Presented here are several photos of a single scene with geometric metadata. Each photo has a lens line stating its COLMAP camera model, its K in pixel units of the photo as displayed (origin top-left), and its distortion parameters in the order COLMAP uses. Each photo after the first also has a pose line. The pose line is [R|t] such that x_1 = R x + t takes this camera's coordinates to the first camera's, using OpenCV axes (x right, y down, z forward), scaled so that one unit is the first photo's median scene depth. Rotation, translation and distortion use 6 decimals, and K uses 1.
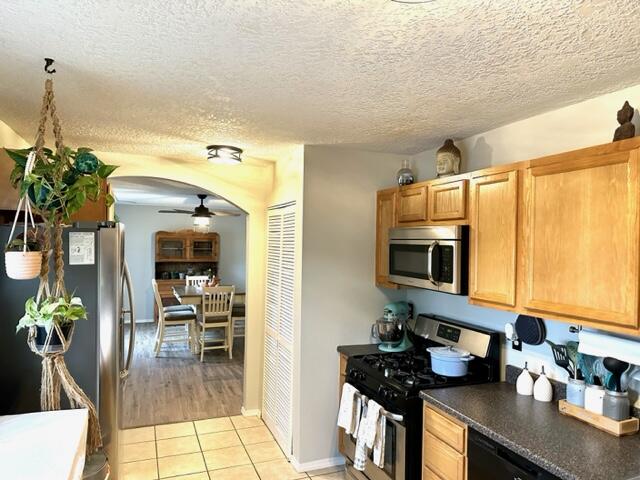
lens RADIAL K [[446.0, 0, 319.3], [0, 446.0, 240.4], [0, 0, 1]] dist [0.057281, -0.070624]
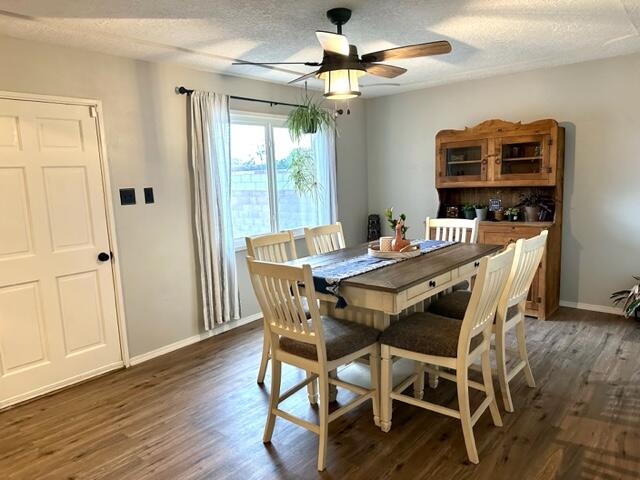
lens RADIAL K [[446.0, 0, 319.4], [0, 446.0, 239.7], [0, 0, 1]] dist [0.057281, -0.070624]
pose [[0.448667, 0.097621, -0.888351, 0.071986], [0.057996, 0.988741, 0.137944, 0.025924], [0.891815, -0.113412, 0.437954, 0.605402]]
